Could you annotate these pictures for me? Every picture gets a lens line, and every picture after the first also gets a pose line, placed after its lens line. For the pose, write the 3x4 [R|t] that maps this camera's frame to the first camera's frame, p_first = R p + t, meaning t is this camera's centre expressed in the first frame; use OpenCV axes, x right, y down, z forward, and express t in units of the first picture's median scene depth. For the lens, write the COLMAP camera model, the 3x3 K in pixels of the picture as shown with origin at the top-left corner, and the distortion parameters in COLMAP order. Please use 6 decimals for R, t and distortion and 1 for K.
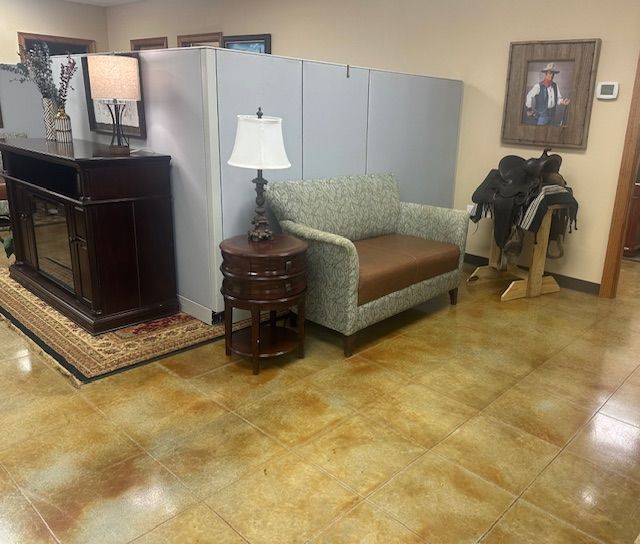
lens RADIAL K [[525.3, 0, 390.8], [0, 525.3, 247.4], [0, 0, 1]] dist [0.088694, -0.111861]
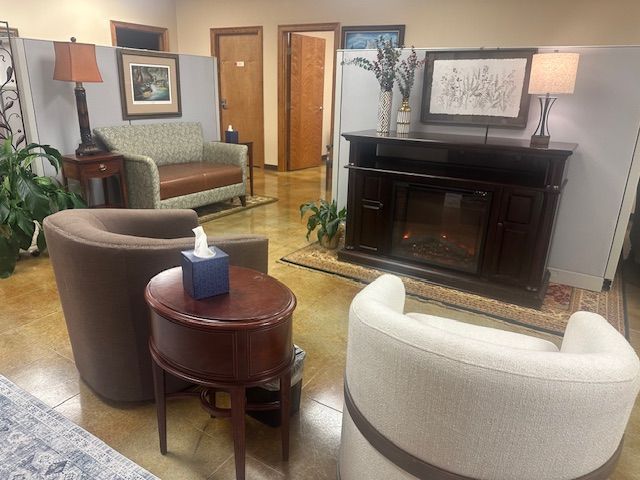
lens RADIAL K [[447.9, 0, 322.9], [0, 447.9, 253.2], [0, 0, 1]] dist [0.000536, -0.004399]
pose [[0.988774, -0.068656, 0.132711, -1.091575], [0.054779, 0.992906, 0.105534, -0.075521], [-0.139015, -0.097080, 0.985520, 0.138409]]
